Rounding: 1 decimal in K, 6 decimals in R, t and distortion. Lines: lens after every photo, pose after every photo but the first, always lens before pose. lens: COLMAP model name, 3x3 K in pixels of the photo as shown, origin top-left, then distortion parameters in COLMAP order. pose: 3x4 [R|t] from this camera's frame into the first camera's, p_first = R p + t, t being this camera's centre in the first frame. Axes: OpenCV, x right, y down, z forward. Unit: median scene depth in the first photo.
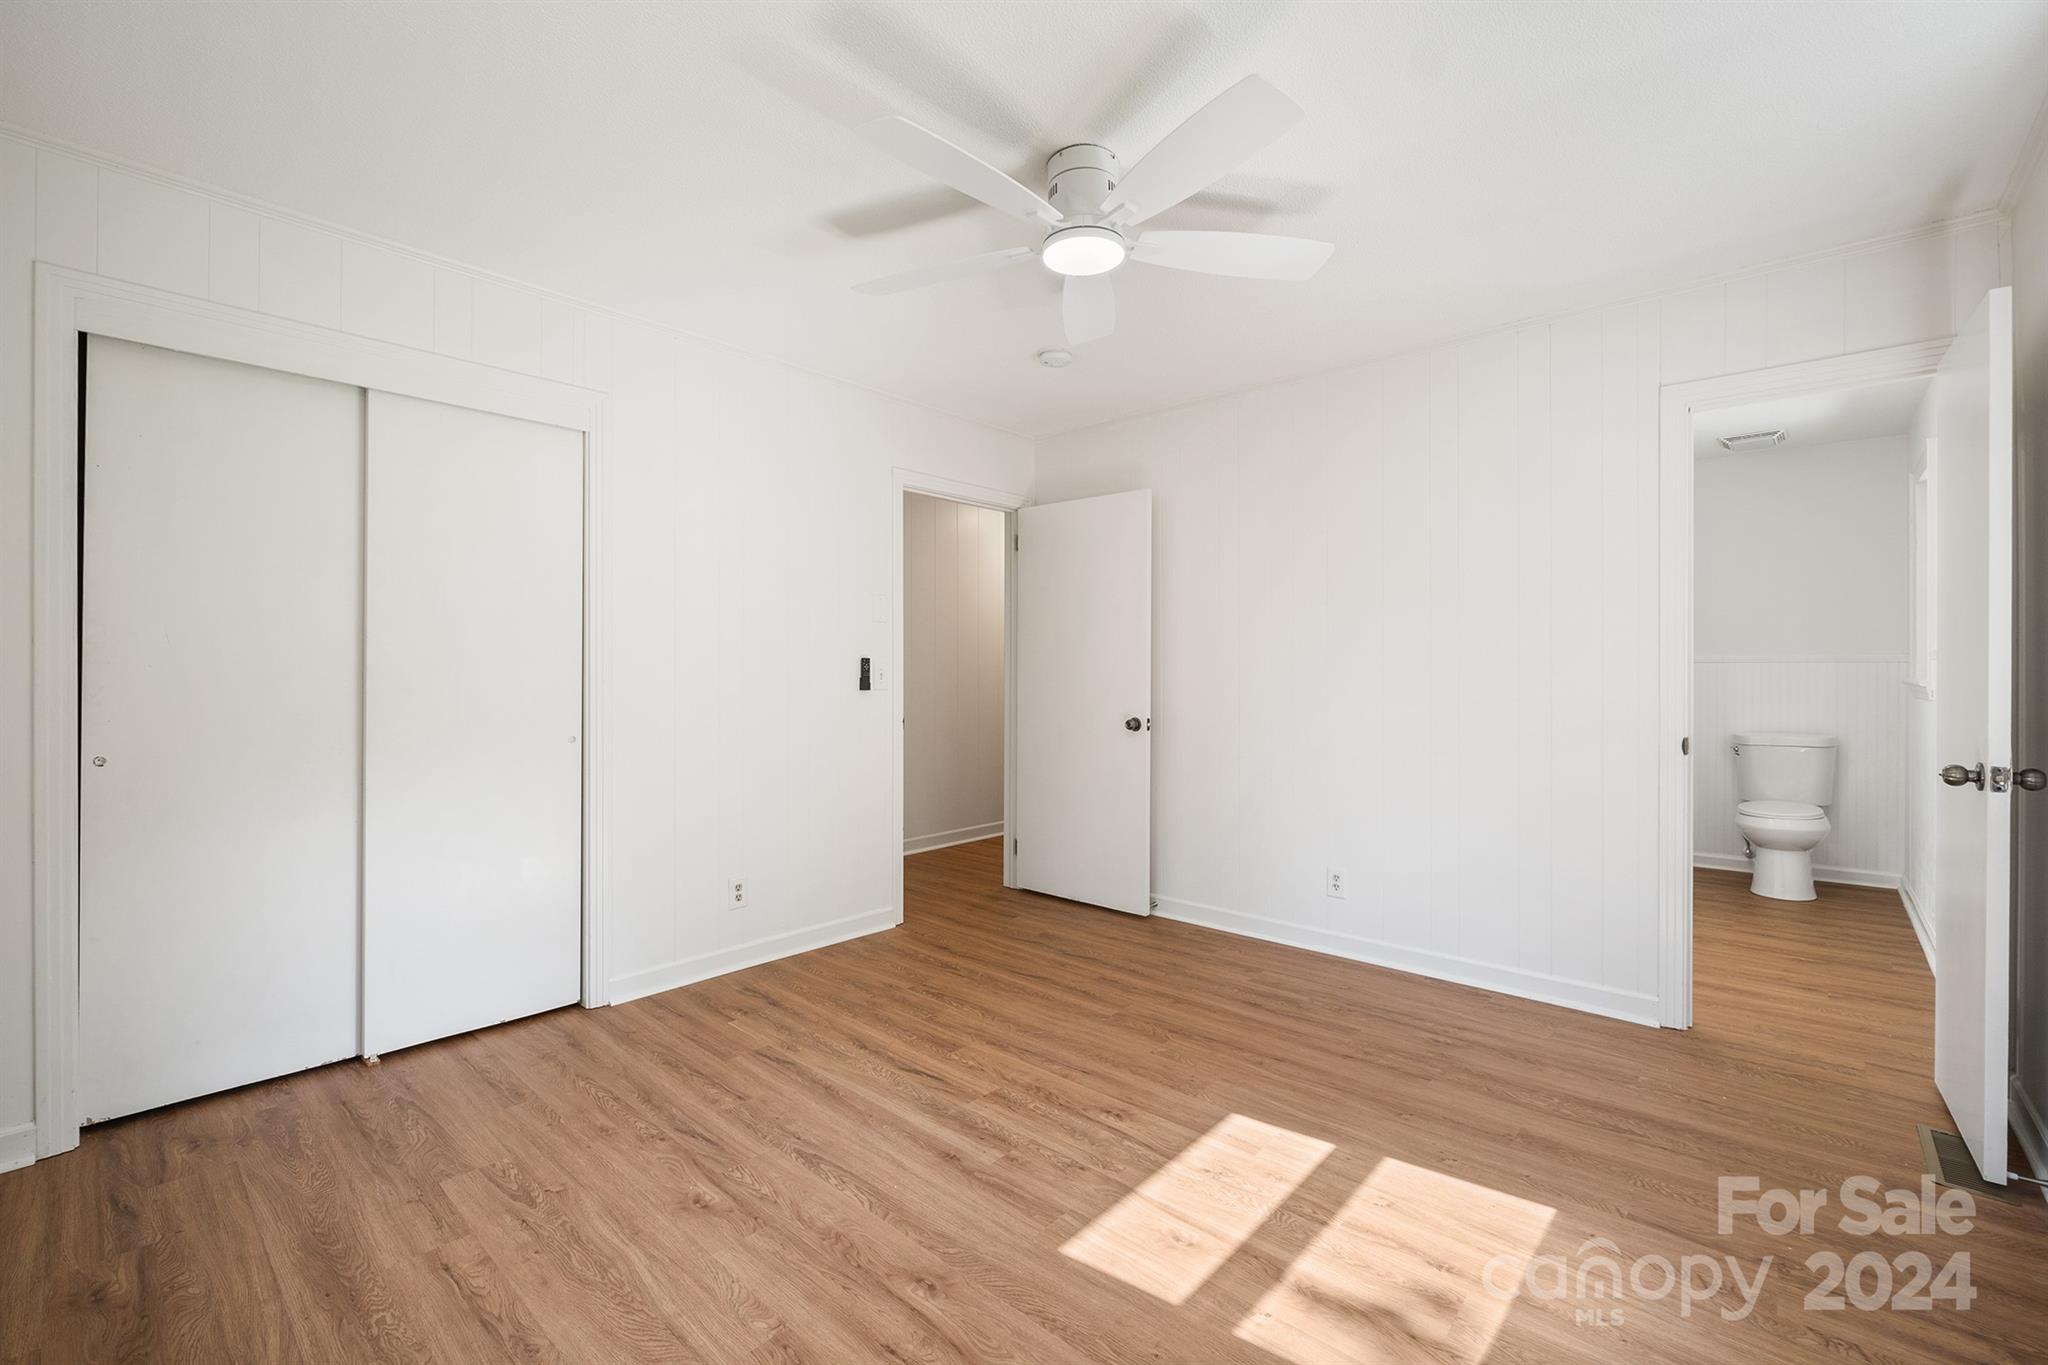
lens RADIAL K [[859.0, 0, 1020.0], [0, 859.0, 661.0], [0, 0, 1]] dist [-0.003038, 0.000045]
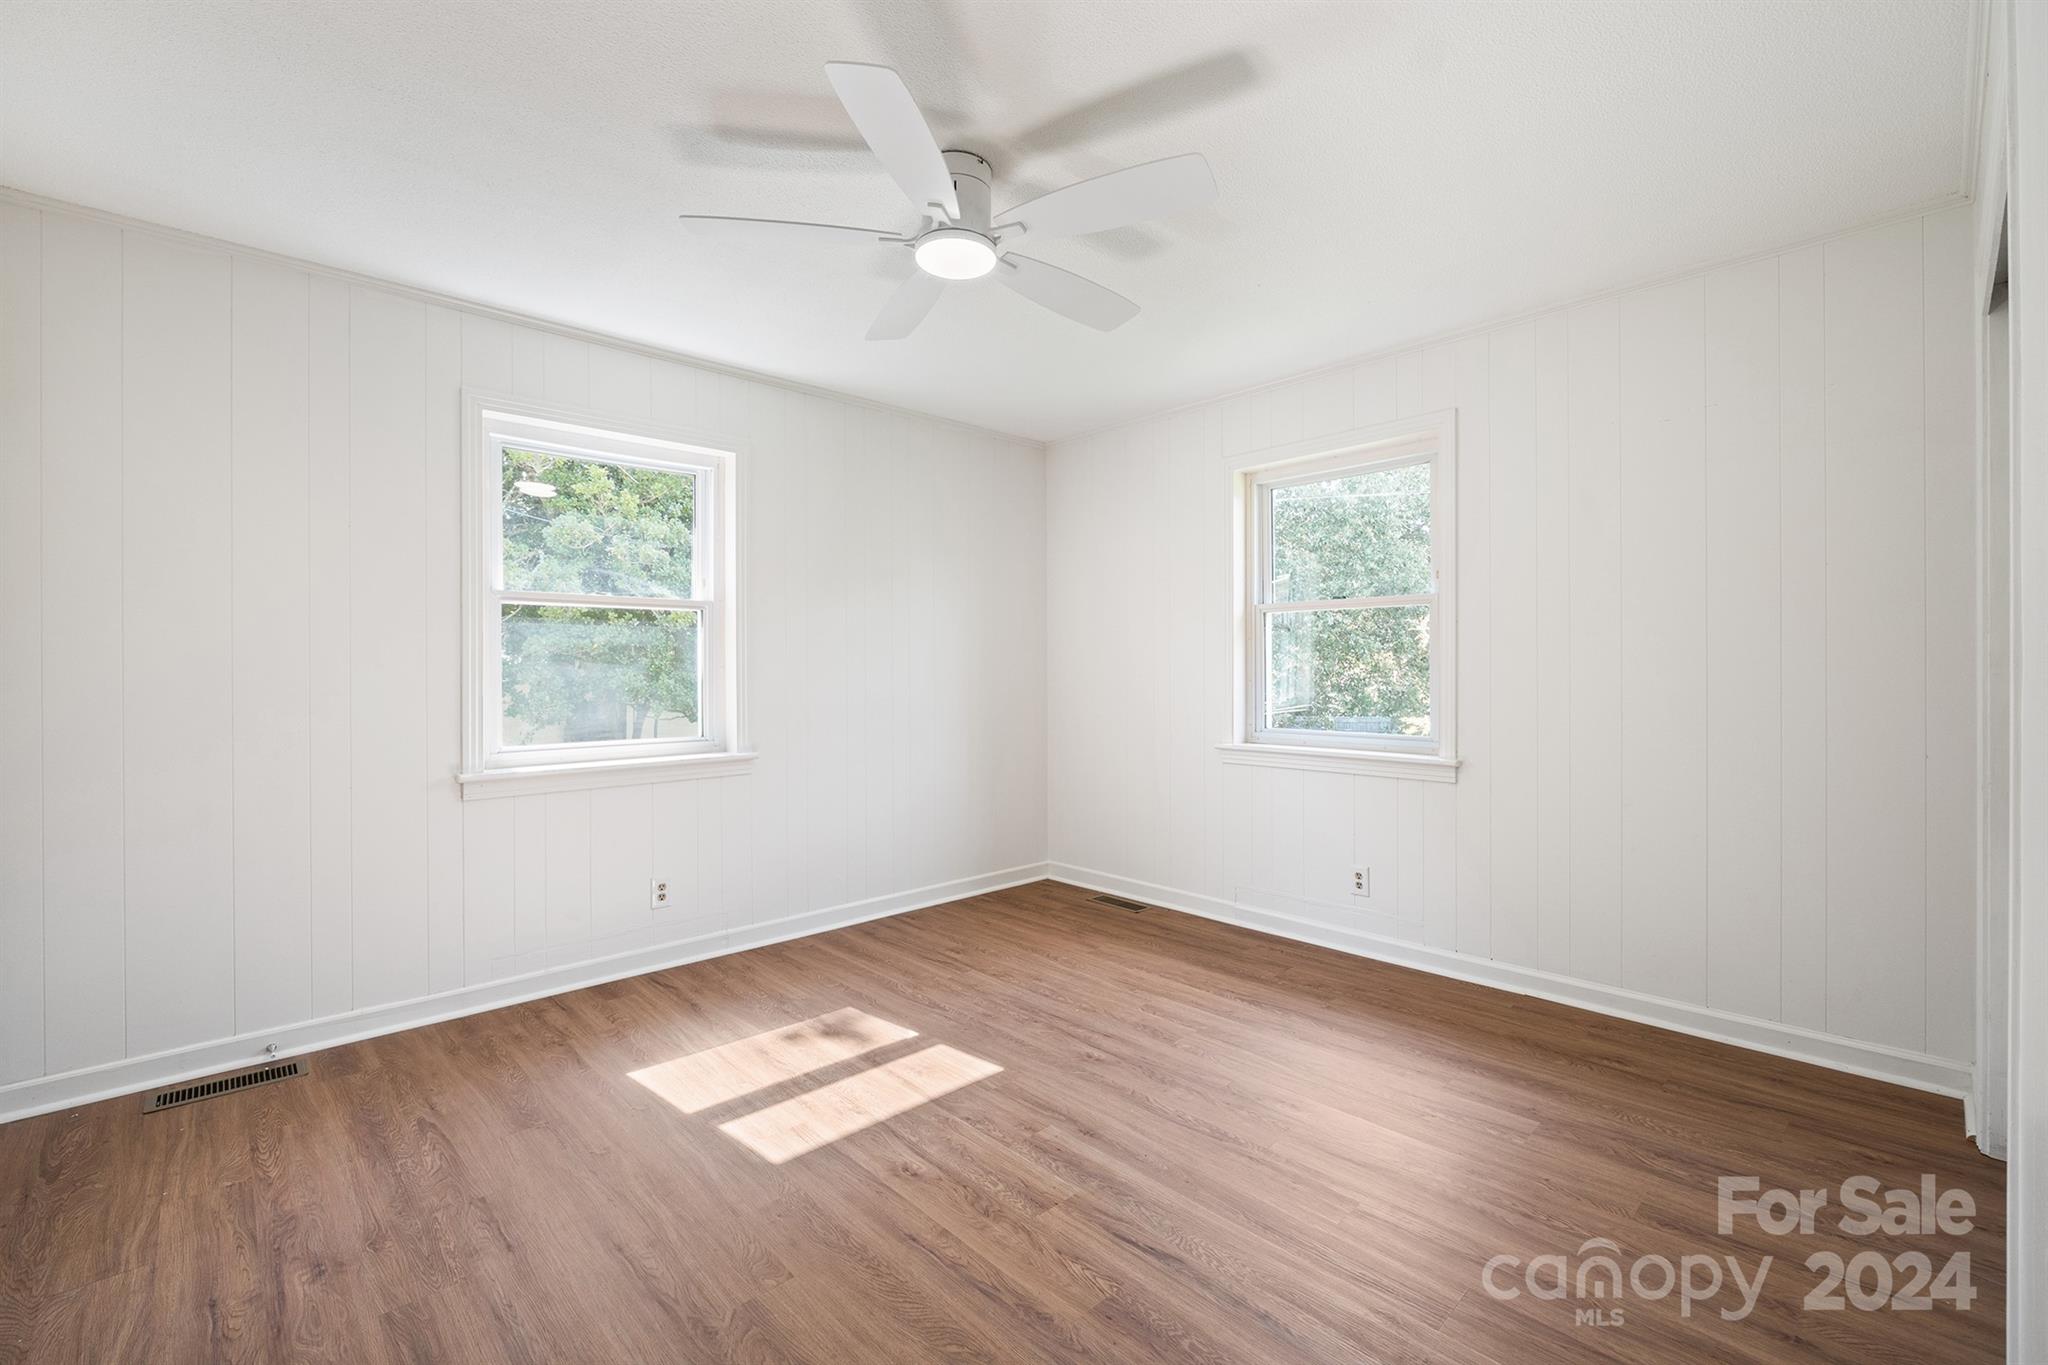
lens RADIAL K [[867.0, 0, 1025.1], [0, 867.0, 689.2], [0, 0, 1]] dist [-0.004553, 0.000134]
pose [[-0.997002, 0.000812, 0.077376, -0.075338], [0.001533, 0.999956, 0.009267, 0.023230], [-0.077365, 0.009358, -0.996959, 1.803049]]
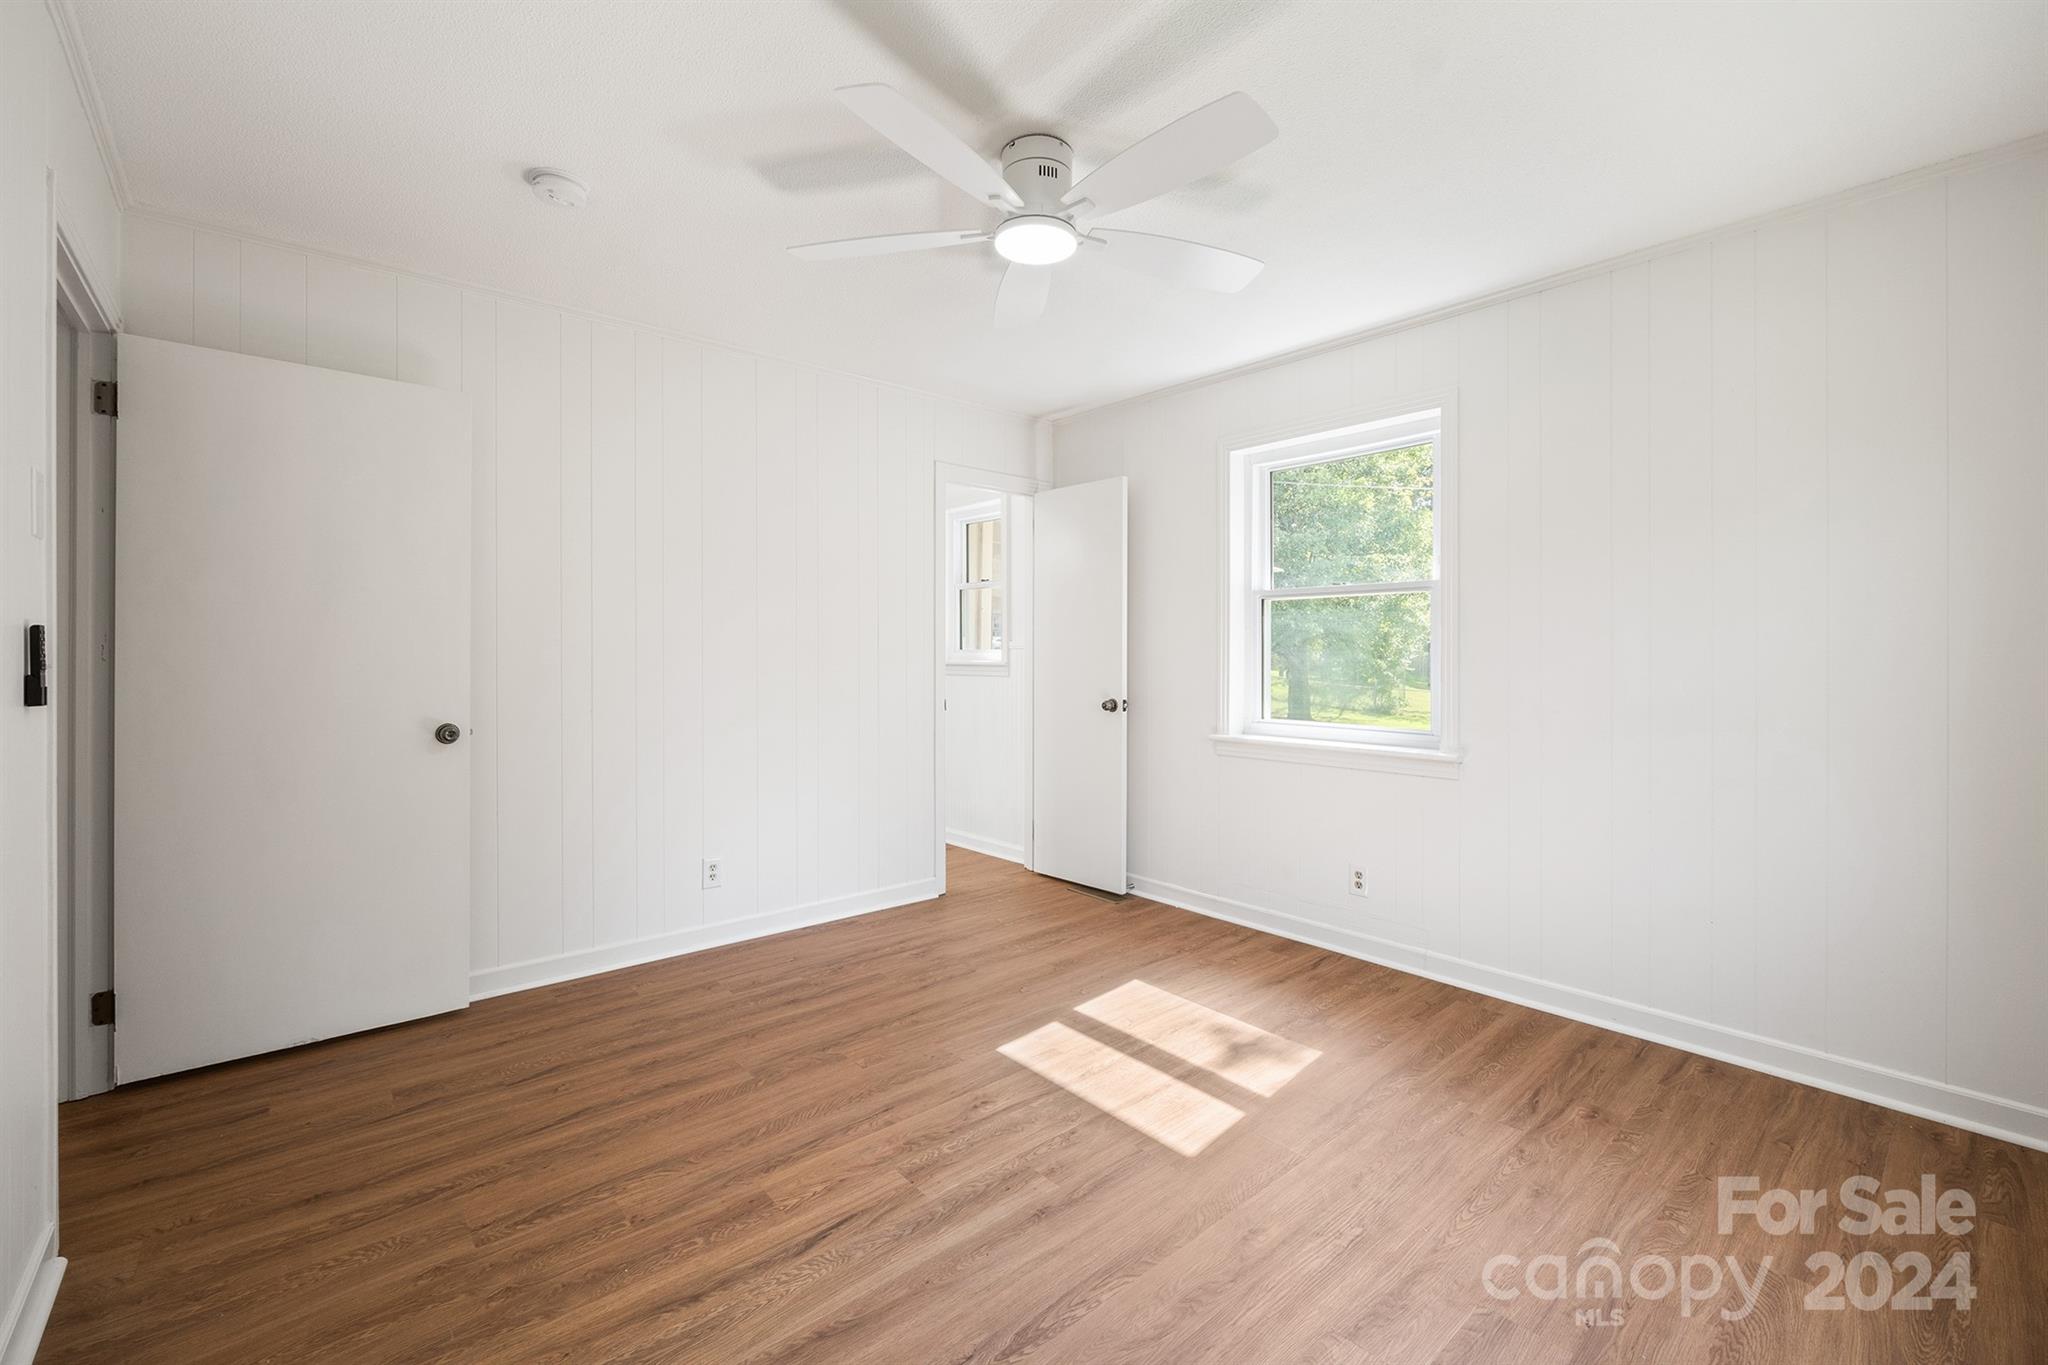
lens RADIAL K [[859.0, 0, 1020.0], [0, 859.0, 661.0], [0, 0, 1]] dist [-0.003038, 0.000045]
pose [[0.124150, -0.009651, 0.992216, -0.833892], [-0.013830, 0.999839, 0.011456, 0.002155], [-0.992167, -0.015145, 0.123997, 0.807513]]
